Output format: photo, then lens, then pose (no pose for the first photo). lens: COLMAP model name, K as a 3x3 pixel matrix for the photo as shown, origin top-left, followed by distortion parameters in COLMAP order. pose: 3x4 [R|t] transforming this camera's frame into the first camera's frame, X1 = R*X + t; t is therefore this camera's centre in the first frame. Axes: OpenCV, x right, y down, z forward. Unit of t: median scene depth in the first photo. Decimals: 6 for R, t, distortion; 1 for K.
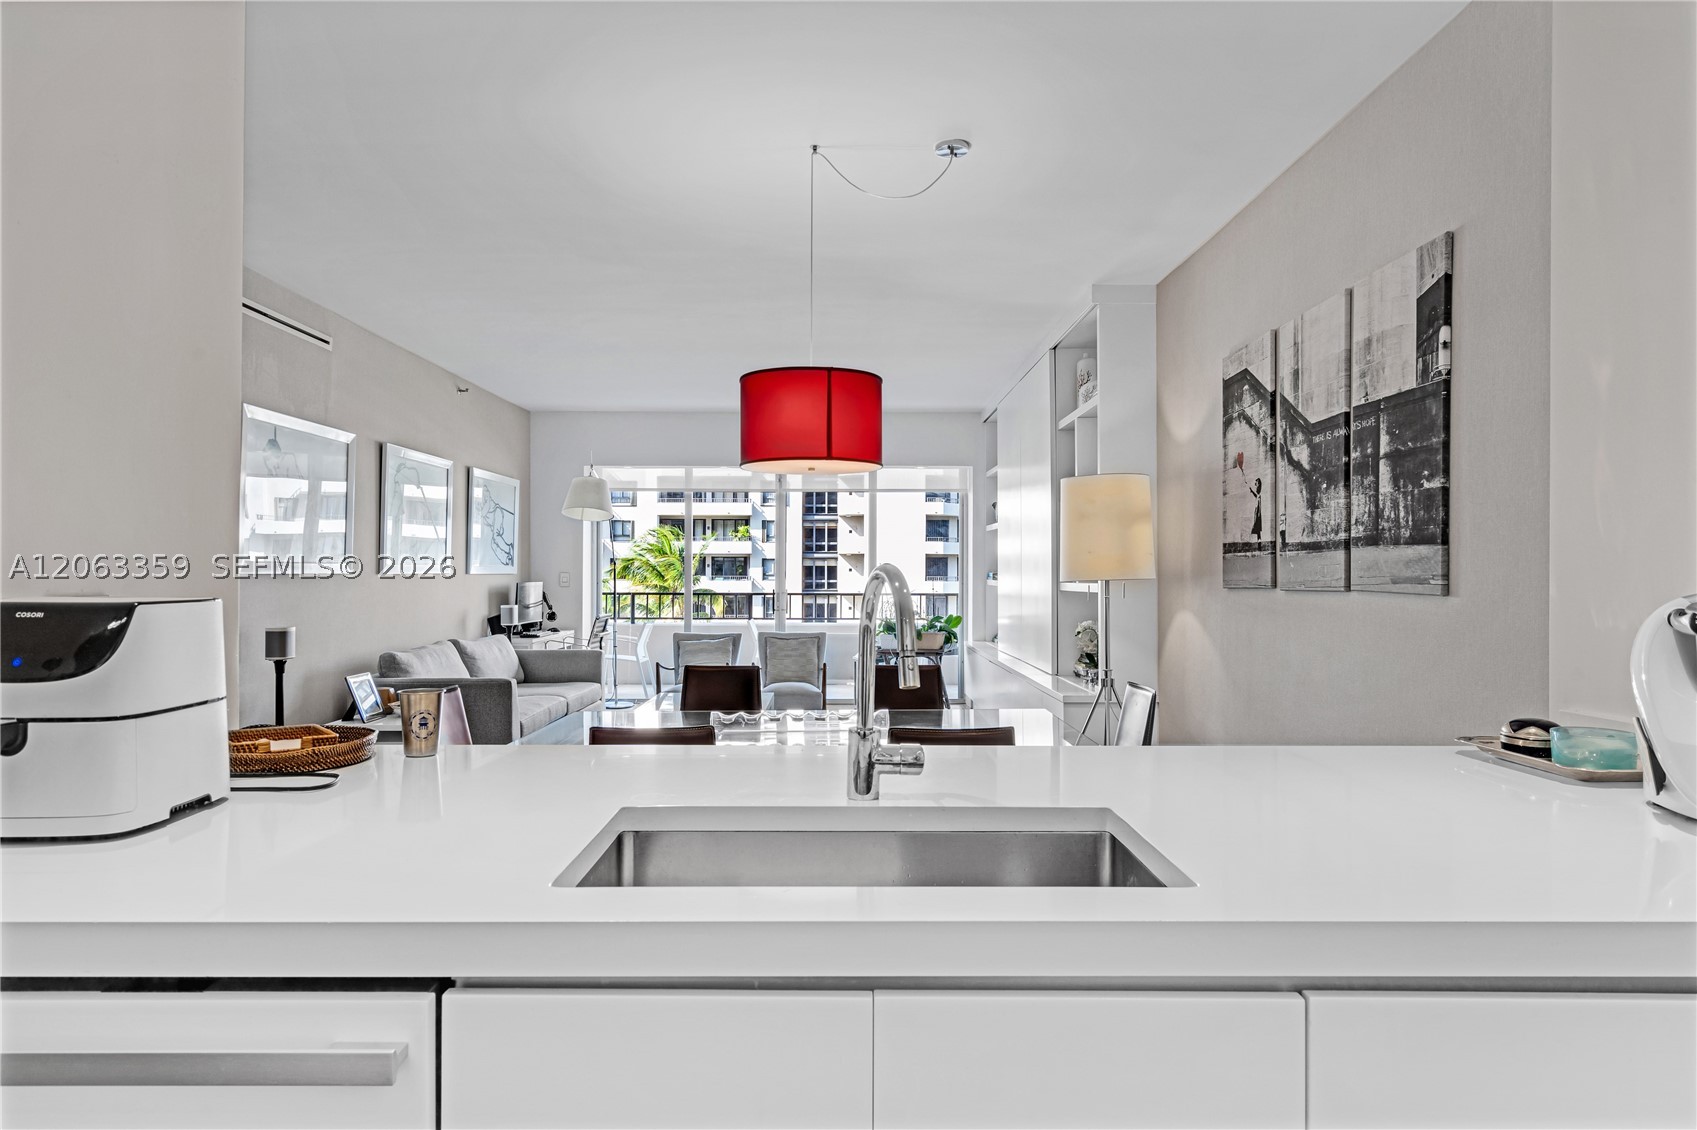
lens RADIAL K [[1015.4, 0, 849.7], [0, 1015.4, 565.4], [0, 0, 1]] dist [0.006166, 0.001157]
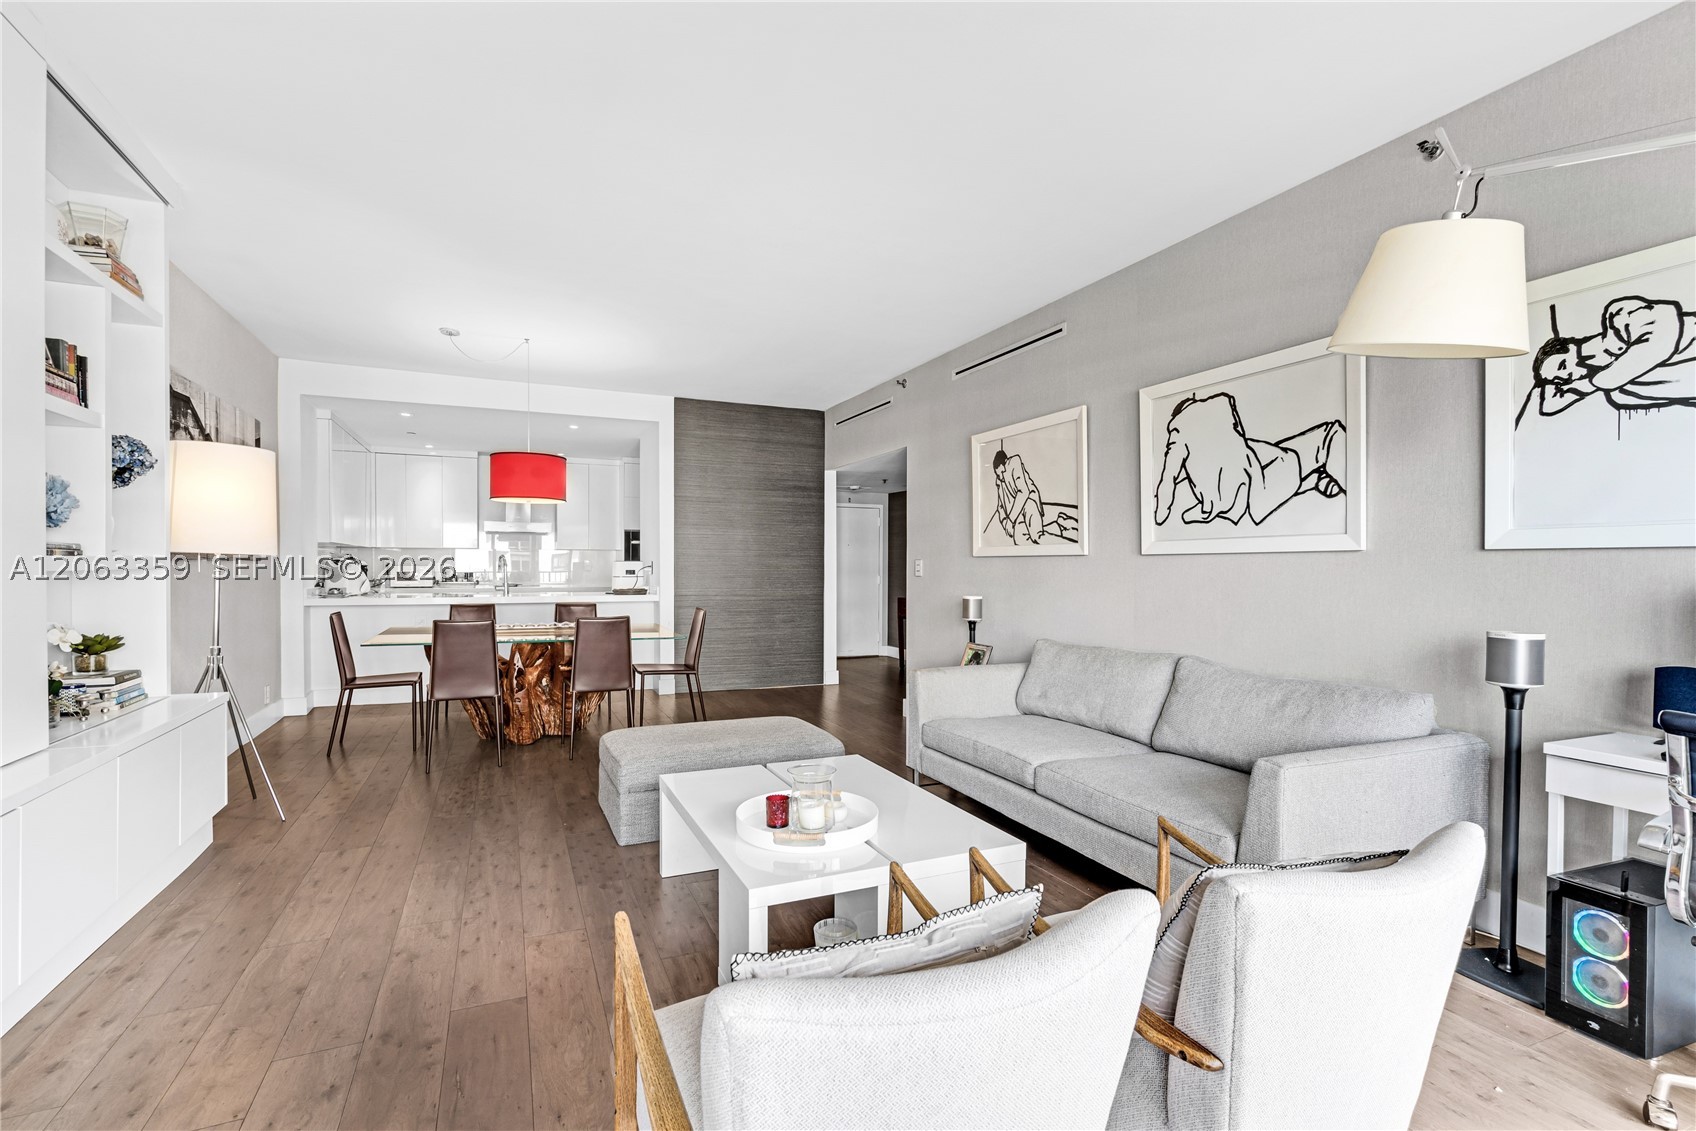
lens RADIAL K [[765.6, 0, 831.8], [0, 765.6, 578.5], [0, 0, 1]] dist [-0.002251, 0.001276]
pose [[-0.920384, -0.003788, -0.390996, 0.000982], [-0.007489, 0.999940, 0.007941, 0.017004], [0.390943, 0.010237, -0.920358, 1.005961]]
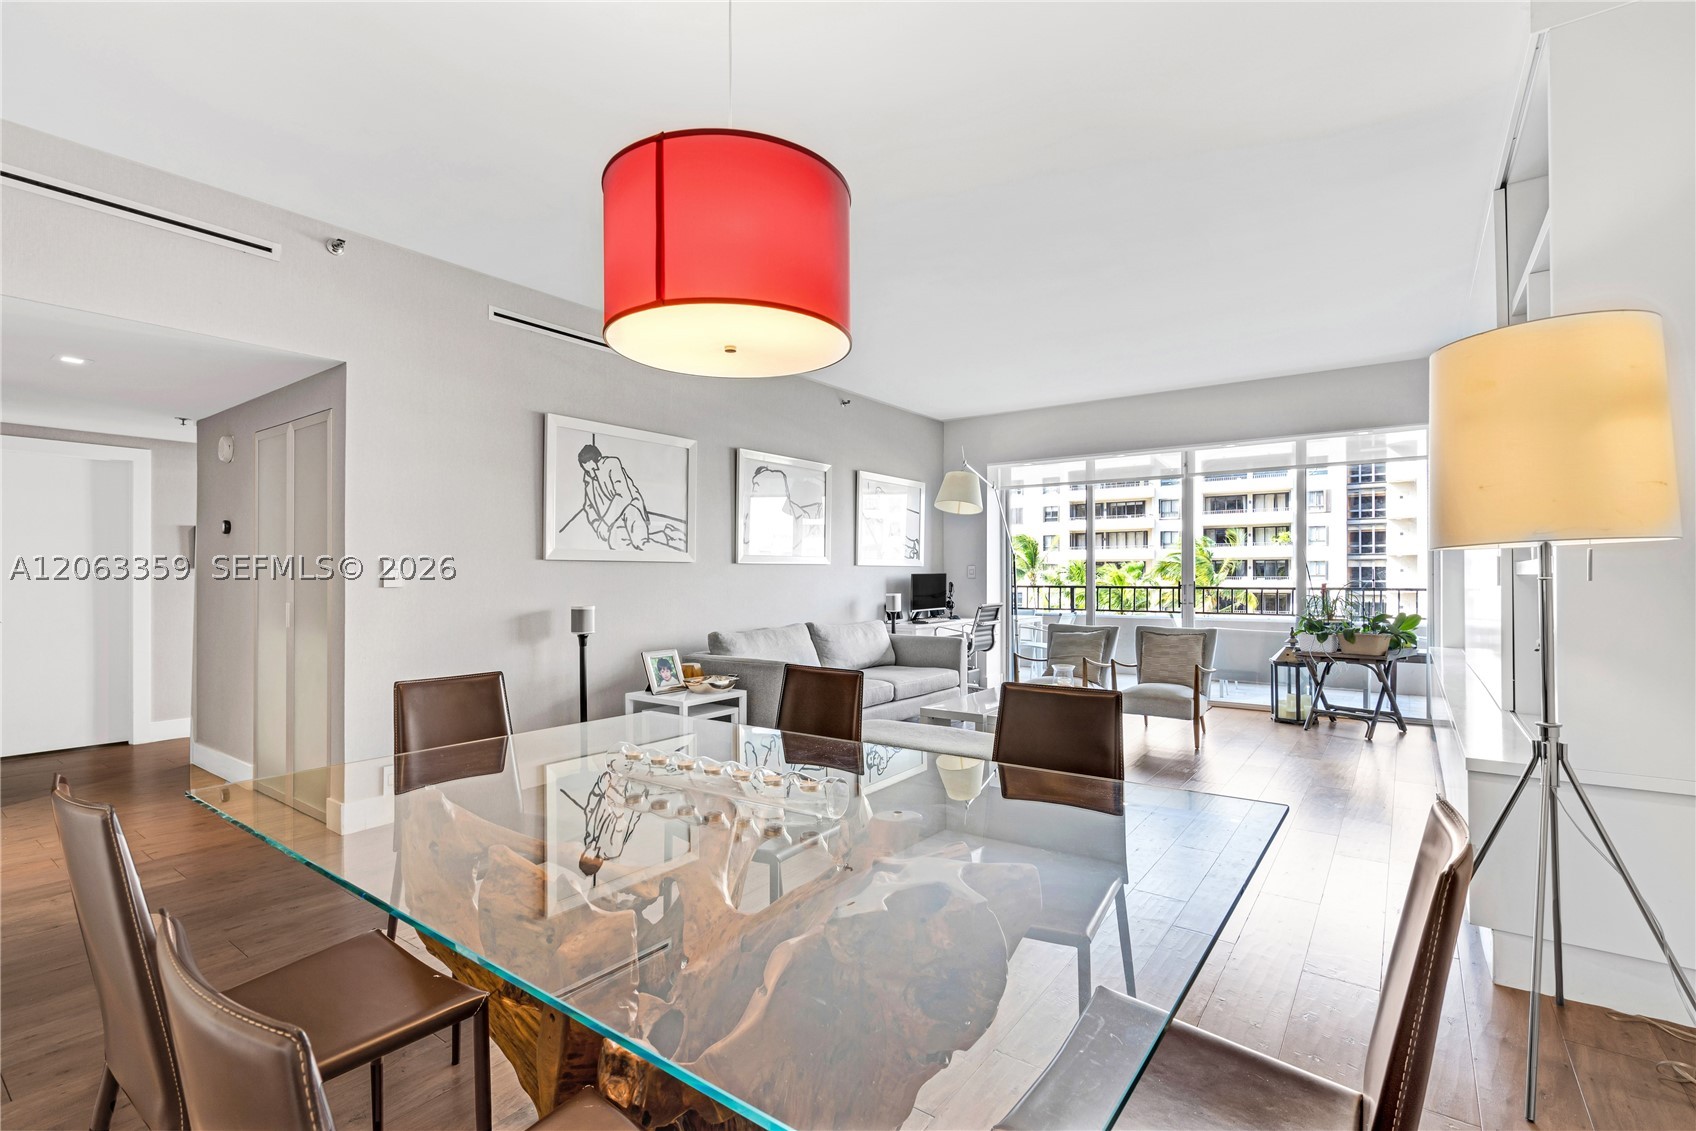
lens RADIAL K [[765.6, 0, 854.7], [0, 765.6, 572.4], [0, 0, 1]] dist [-0.002251, 0.001276]
pose [[0.805042, -0.005570, -0.593192, 0.108831], [0.007436, 0.999972, 0.000701, 0.013381], [0.593172, -0.004975, 0.805061, 0.264786]]
